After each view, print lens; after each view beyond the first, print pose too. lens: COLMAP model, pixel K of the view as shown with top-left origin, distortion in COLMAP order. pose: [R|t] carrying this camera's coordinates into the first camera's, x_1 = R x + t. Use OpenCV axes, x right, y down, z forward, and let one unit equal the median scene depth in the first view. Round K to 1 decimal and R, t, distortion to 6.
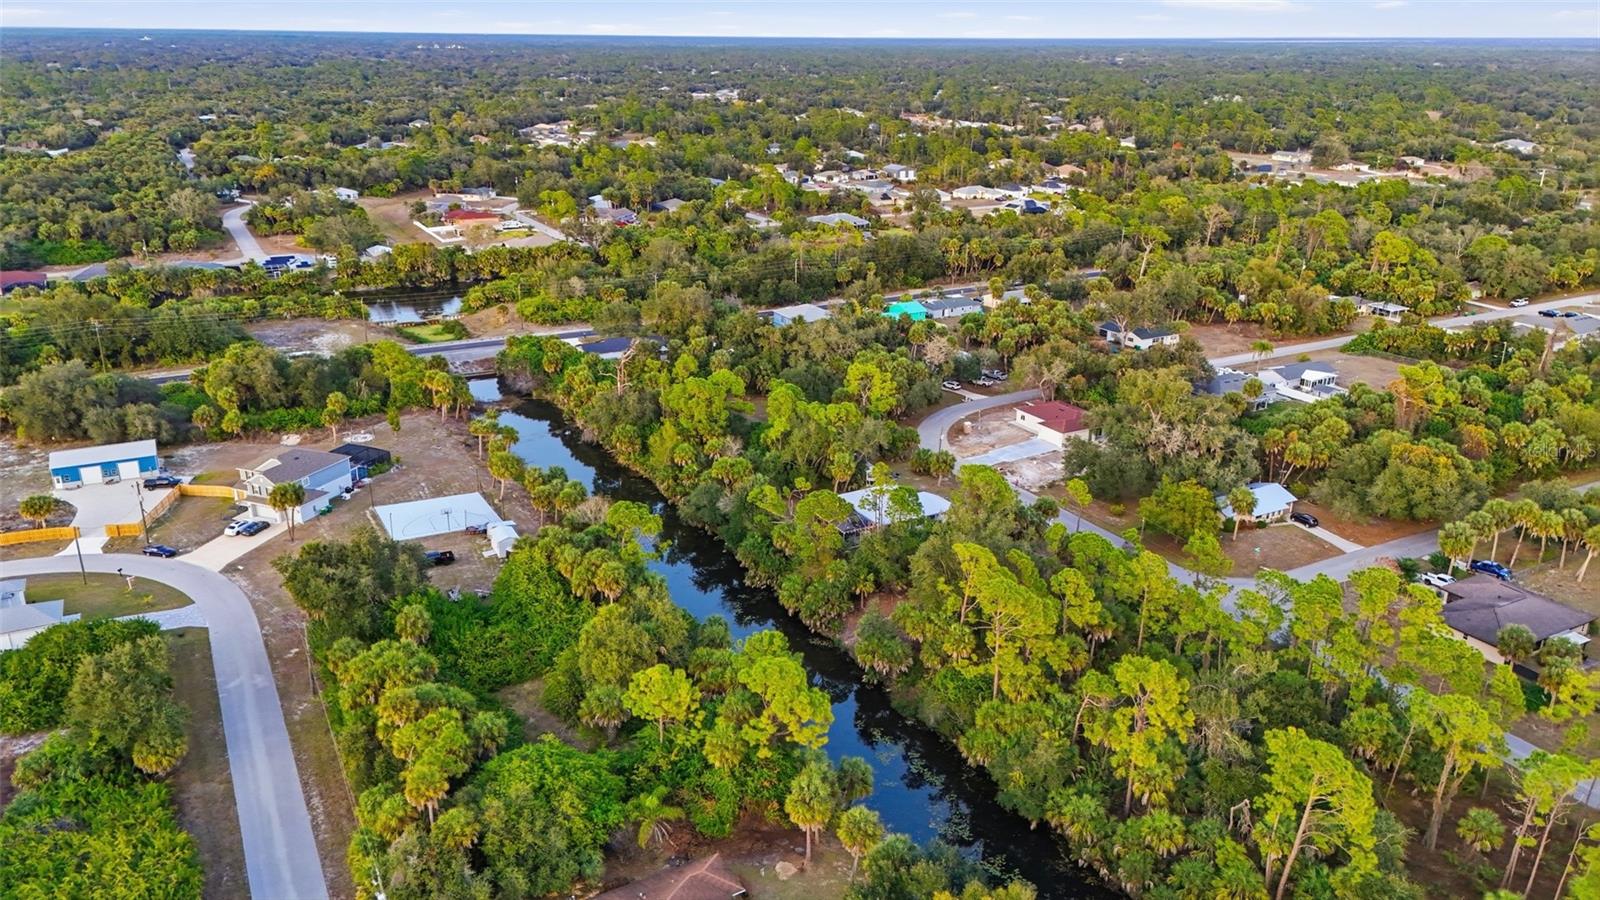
lens RADIAL K [[1175.8, 0, 805.4], [0, 1175.8, 445.9], [0, 0, 1]] dist [0.075893, -0.078285]
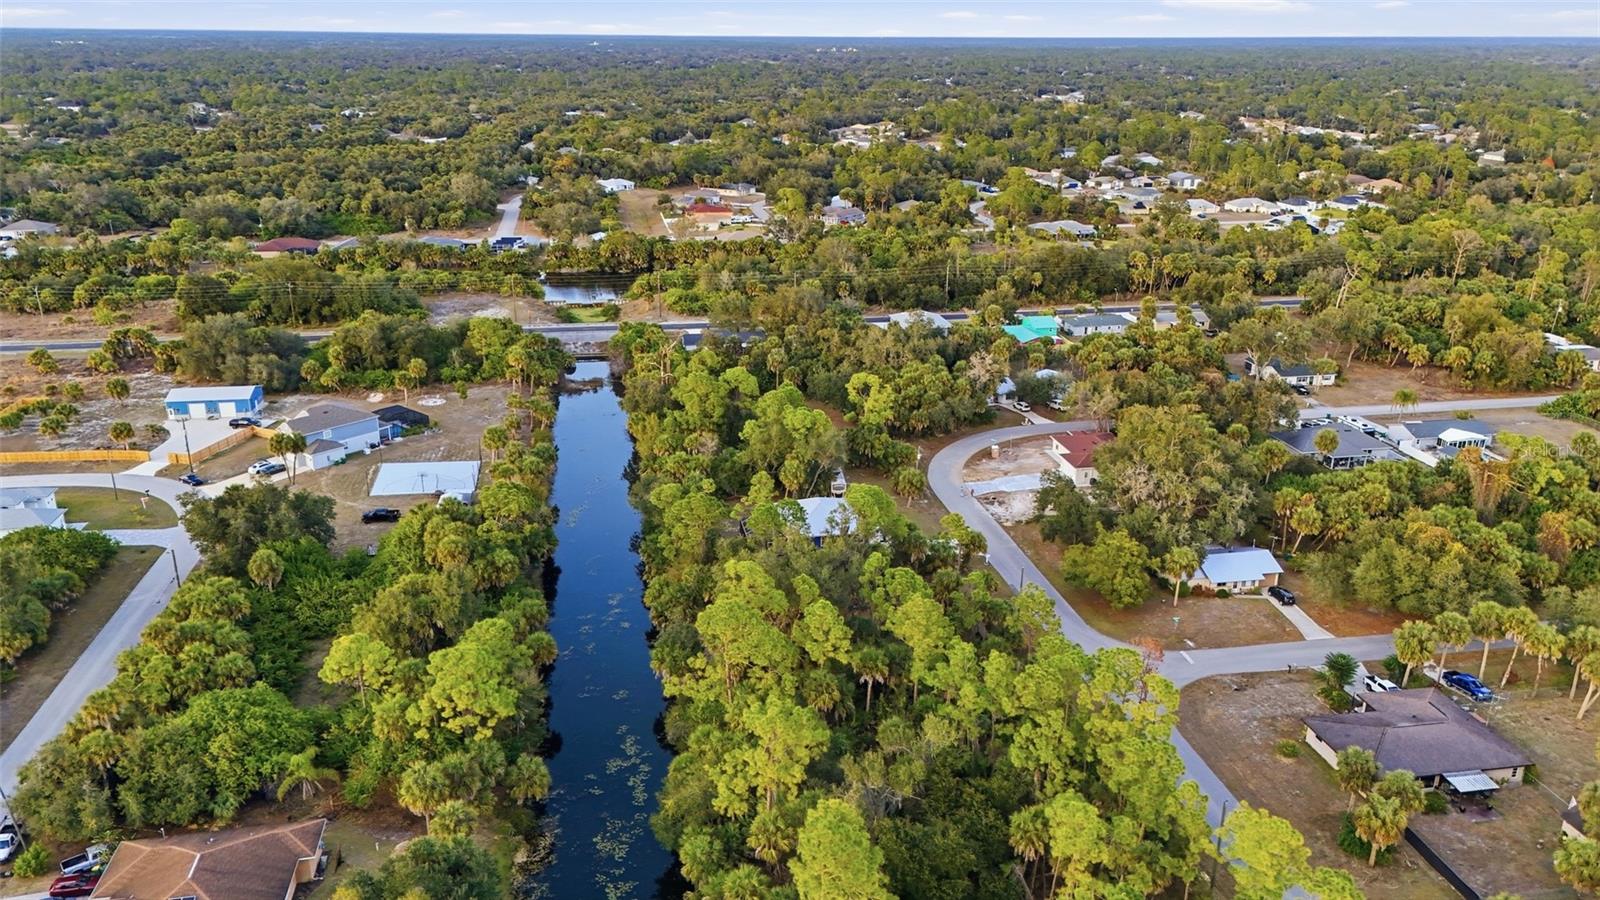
lens RADIAL K [[1175.8, 0, 805.4], [0, 1175.8, 445.9], [0, 0, 1]] dist [0.075893, -0.078285]
pose [[0.946622, 0.104322, -0.304997, 0.209802], [-0.104891, 0.994377, 0.014567, -0.013346], [0.304801, 0.018202, 0.952242, 0.046124]]
